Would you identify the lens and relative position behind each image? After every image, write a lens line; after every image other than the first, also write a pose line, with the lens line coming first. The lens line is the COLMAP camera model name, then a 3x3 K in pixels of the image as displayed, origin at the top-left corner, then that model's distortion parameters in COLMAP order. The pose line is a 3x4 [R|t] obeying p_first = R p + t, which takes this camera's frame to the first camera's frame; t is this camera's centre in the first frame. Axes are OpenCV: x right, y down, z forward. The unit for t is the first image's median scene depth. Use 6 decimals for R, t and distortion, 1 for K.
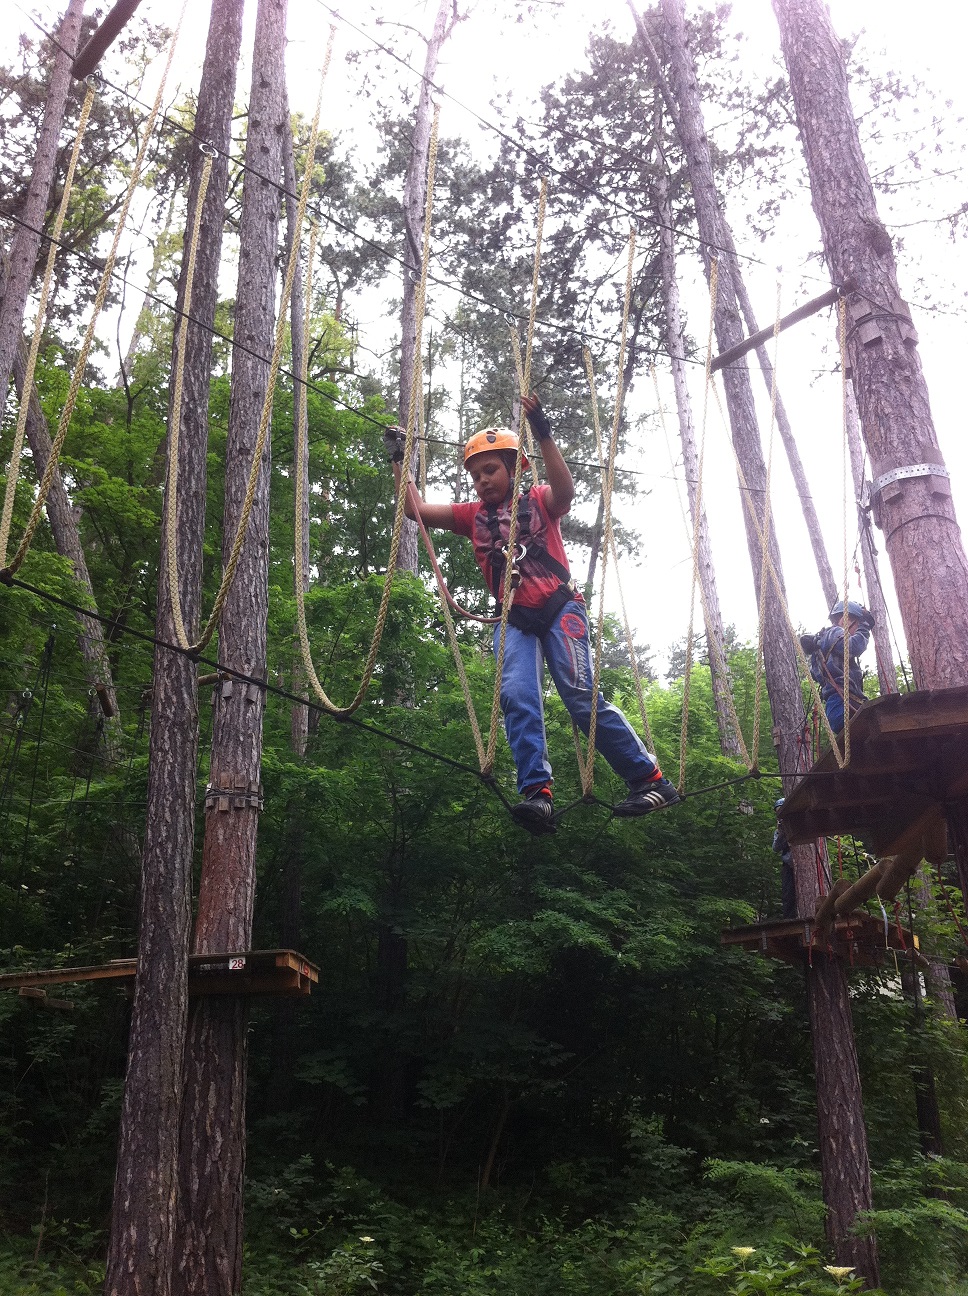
lens RADIAL K [[1260.3, 0, 477.4], [0, 1260.3, 653.3], [0, 0, 1]] dist [0.072556, -0.269127]
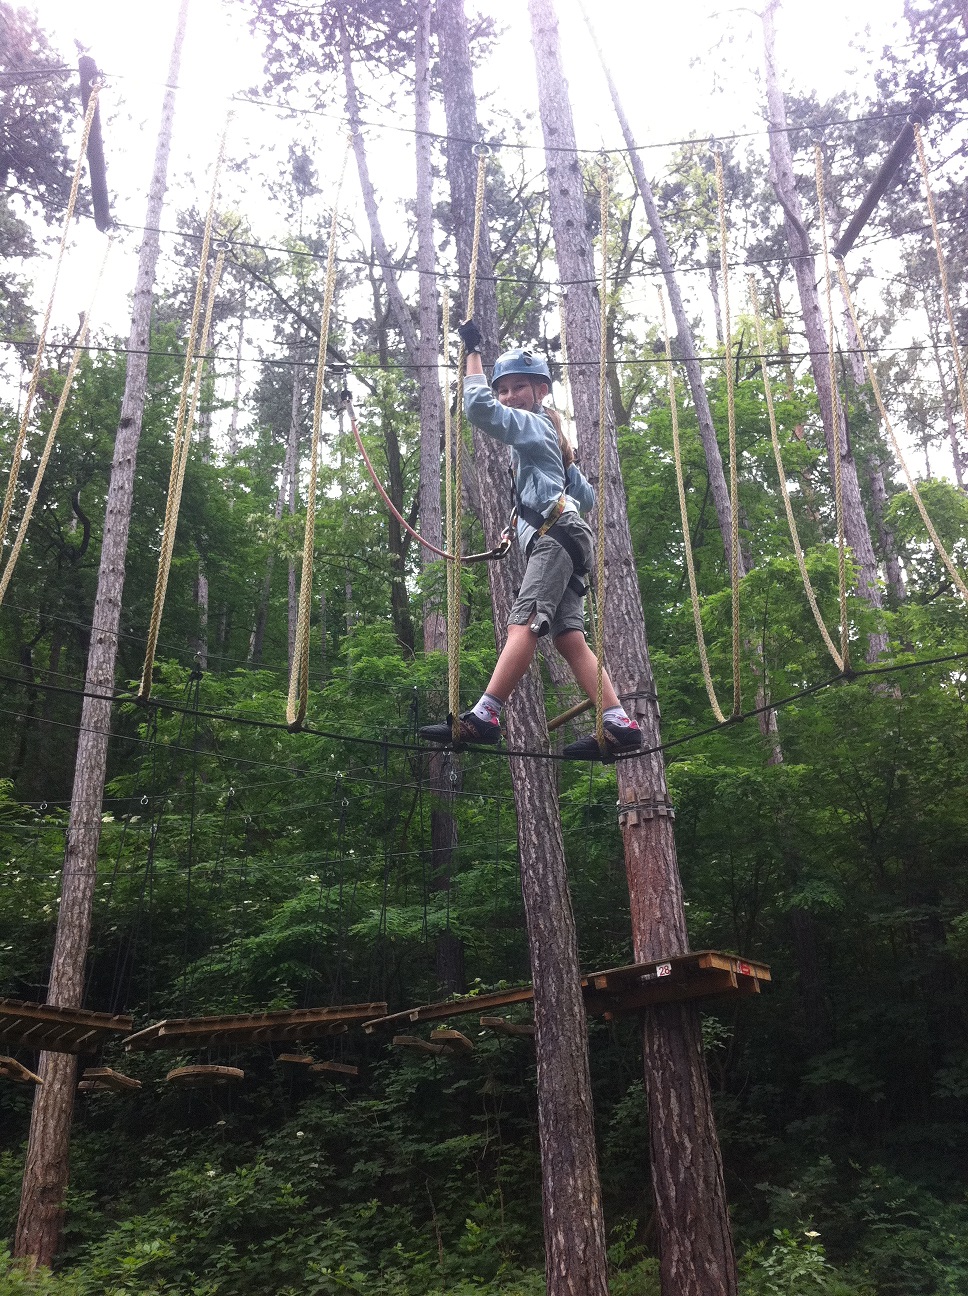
lens RADIAL K [[1252.5, 0, 484.0], [0, 1252.5, 648.0], [0, 0, 1]] dist [0.108102, -0.355249]
pose [[0.879233, -0.232961, -0.415546, 0.162131], [0.224237, 0.971984, -0.070457, 0.032177], [0.420318, -0.031233, 0.906839, 0.029301]]
